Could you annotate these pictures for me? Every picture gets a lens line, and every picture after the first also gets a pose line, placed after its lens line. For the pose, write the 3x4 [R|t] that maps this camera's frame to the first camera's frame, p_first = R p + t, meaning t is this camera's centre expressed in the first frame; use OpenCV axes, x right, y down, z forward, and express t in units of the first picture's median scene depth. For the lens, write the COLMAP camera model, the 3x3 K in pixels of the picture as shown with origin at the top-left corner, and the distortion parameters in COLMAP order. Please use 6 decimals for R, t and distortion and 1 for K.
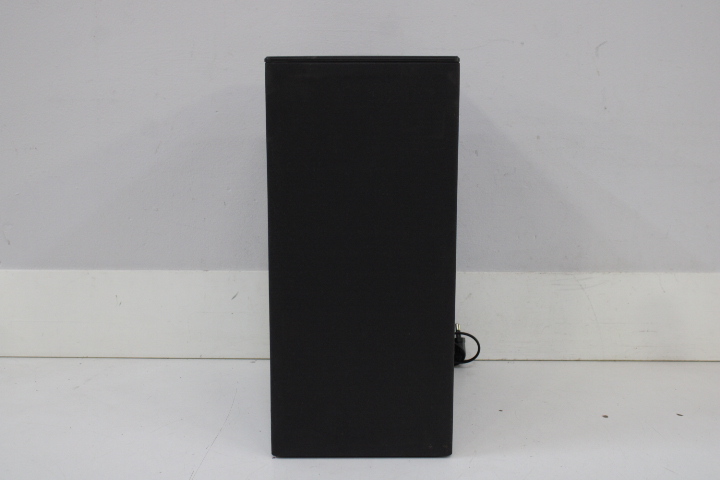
lens RADIAL K [[996.7, 0, 372.5], [0, 996.7, 228.9], [0, 0, 1]] dist [-0.030516, 0.008788]
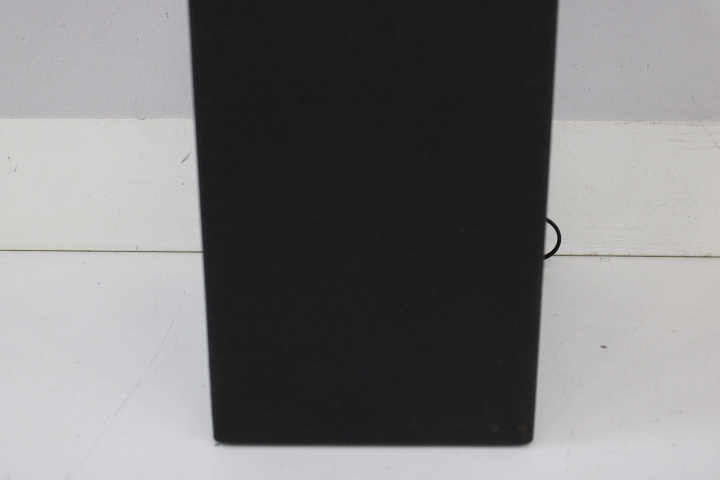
lens RADIAL K [[996.7, 0, 372.5], [0, 996.7, 228.9], [0, 0, 1]] dist [-0.030516, 0.008788]
pose [[0.999660, 0.002992, -0.025904, 0.002517], [0.000642, 0.990273, 0.139136, 0.022754], [0.026068, -0.139105, 0.989934, 0.348527]]
